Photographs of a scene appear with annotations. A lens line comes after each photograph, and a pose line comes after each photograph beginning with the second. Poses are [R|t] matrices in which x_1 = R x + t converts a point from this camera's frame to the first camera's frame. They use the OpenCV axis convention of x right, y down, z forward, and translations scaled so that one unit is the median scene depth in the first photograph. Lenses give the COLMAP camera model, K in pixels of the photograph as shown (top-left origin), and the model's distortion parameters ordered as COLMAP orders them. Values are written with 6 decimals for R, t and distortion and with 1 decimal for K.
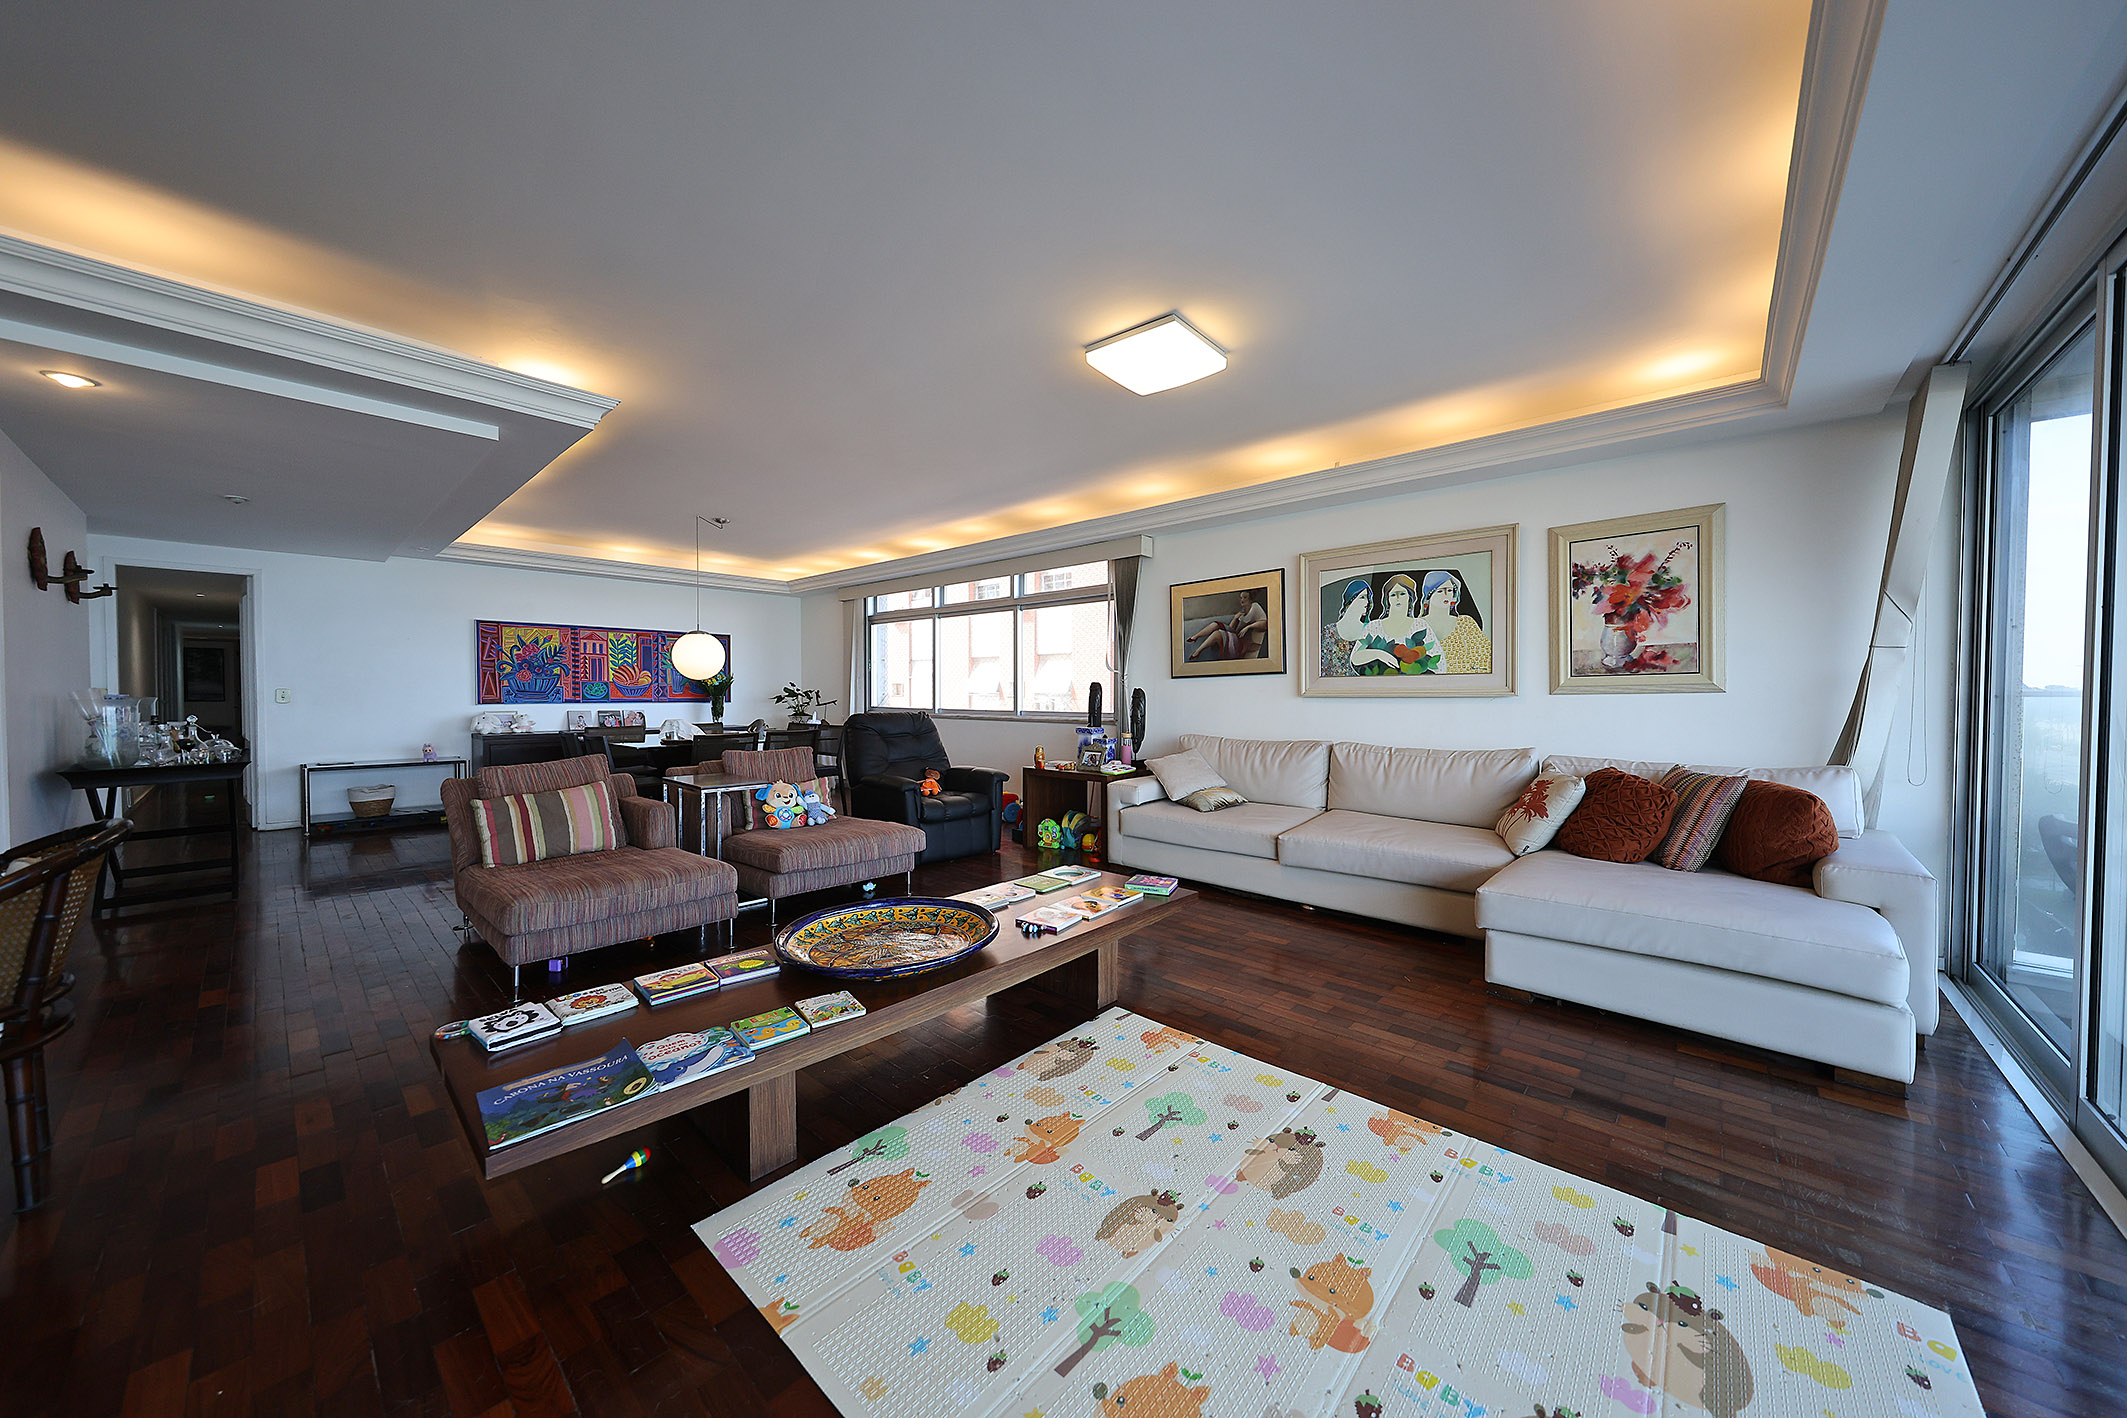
lens RADIAL K [[714.3, 0, 1099.2], [0, 714.3, 700.9], [0, 0, 1]] dist [0.007601, 0.000550]
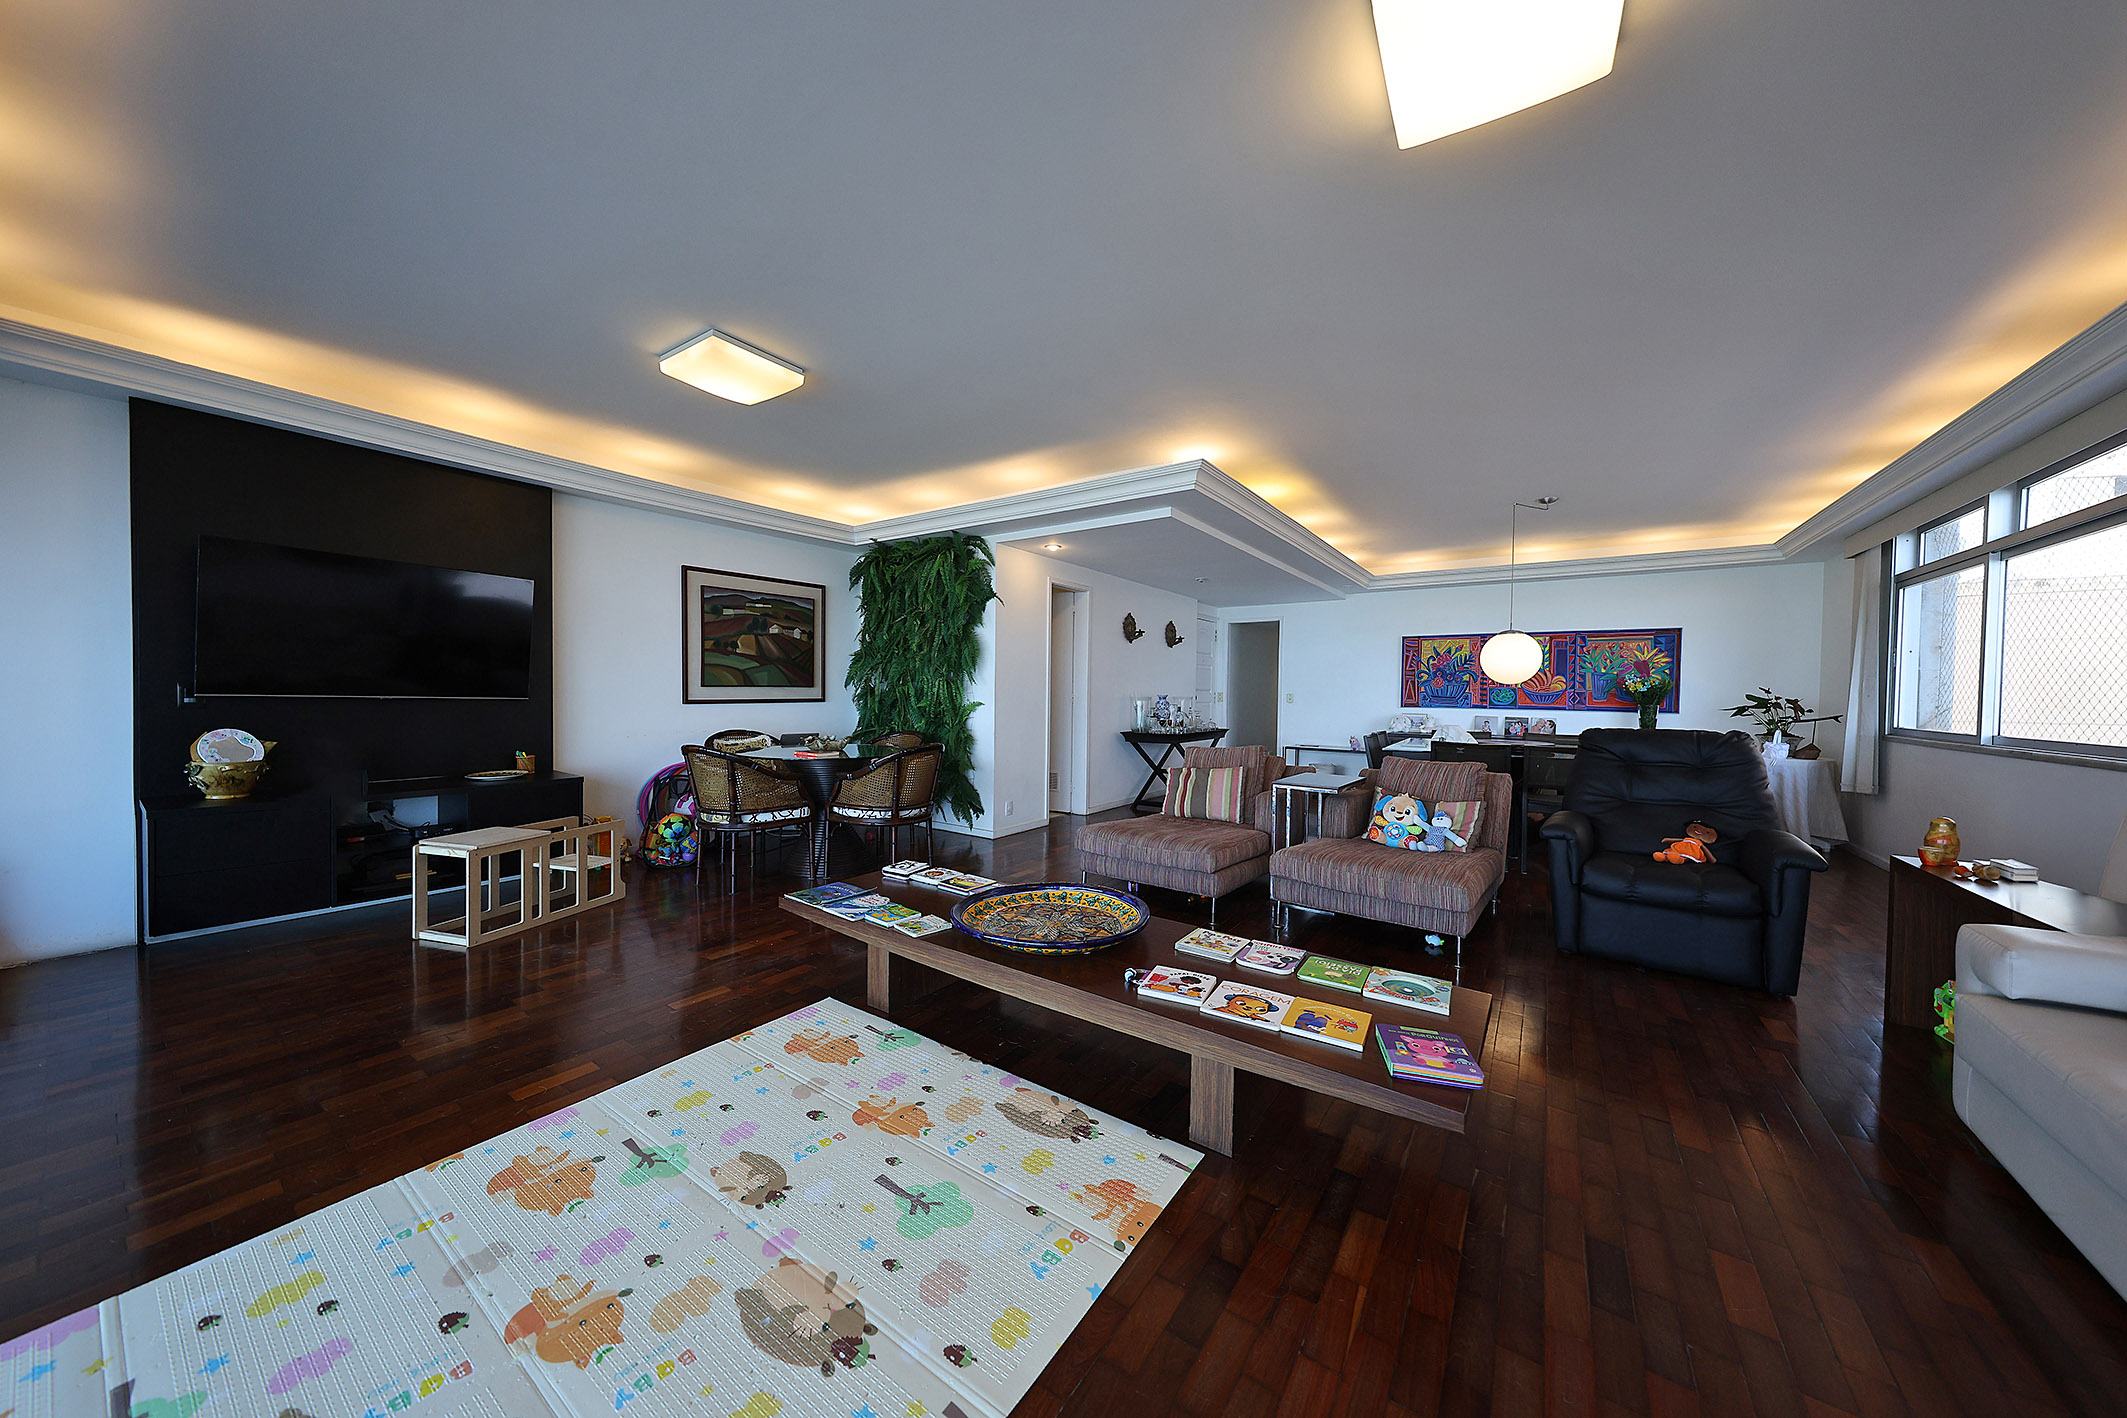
lens RADIAL K [[714.3, 0, 1050.2], [0, 714.3, 701.5], [0, 0, 1]] dist [0.007601, 0.000550]
pose [[0.087106, 0.011424, -0.996134, 0.408742], [-0.025574, 0.999630, 0.009227, -0.001317], [0.995871, 0.024671, 0.087365, 0.473213]]
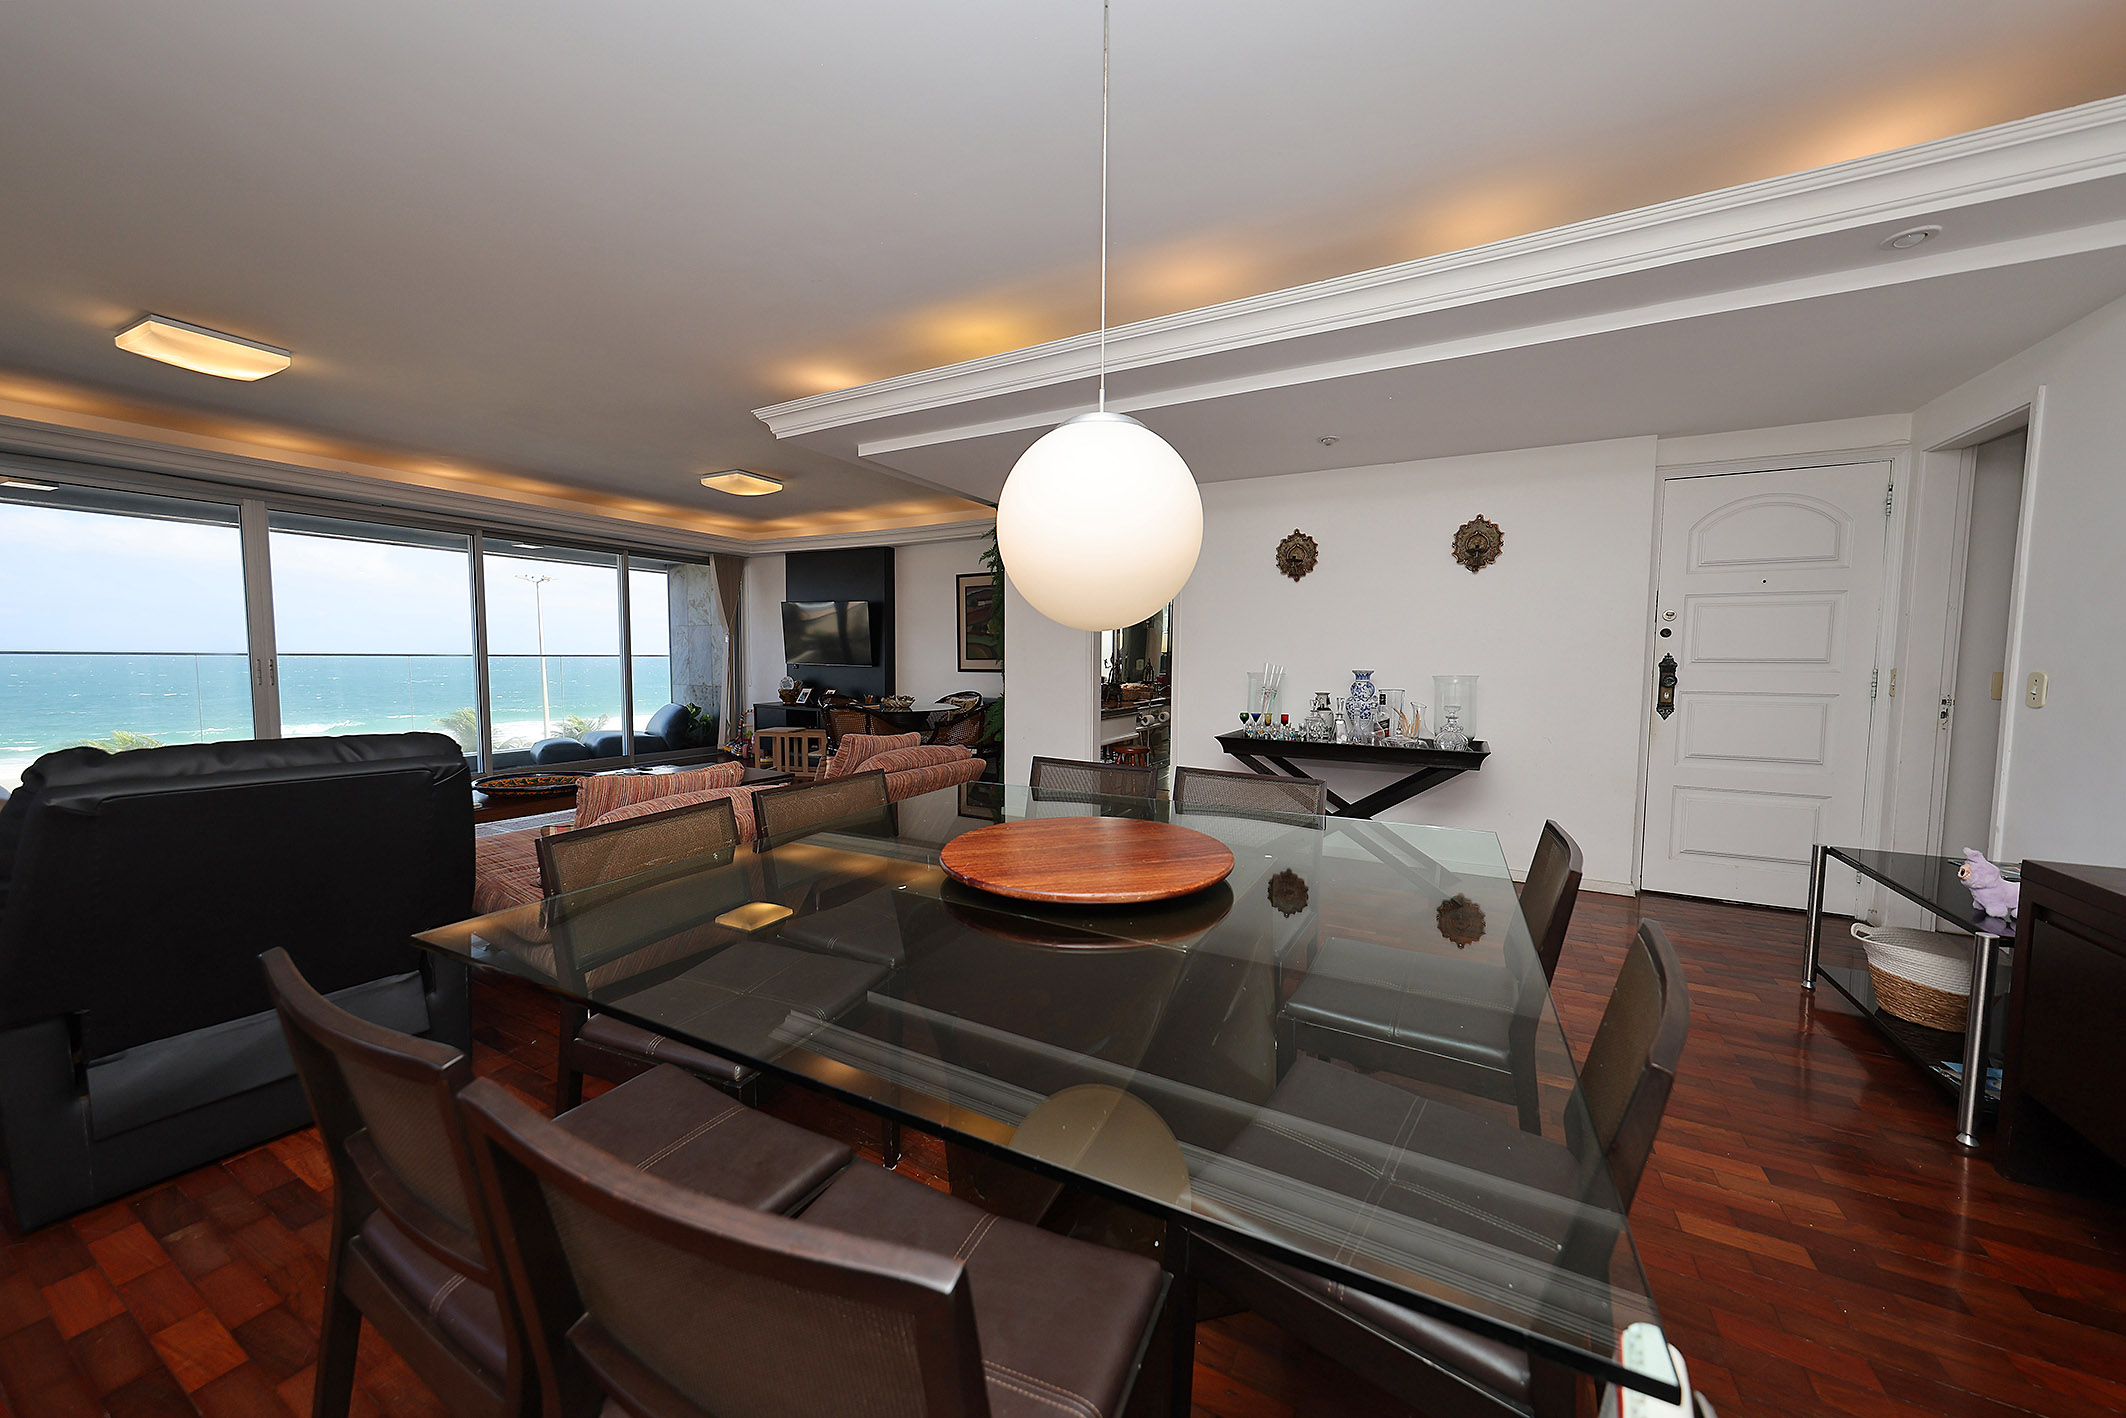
lens RADIAL K [[714.0, 0, 1026.6], [0, 714.0, 699.0], [0, 0, 1]] dist [0.007601, 0.000550]
pose [[-0.980594, 0.004272, -0.196001, -0.640737], [-0.010316, 0.997253, 0.073344, -0.031487], [0.195776, 0.073943, -0.977857, 1.662890]]
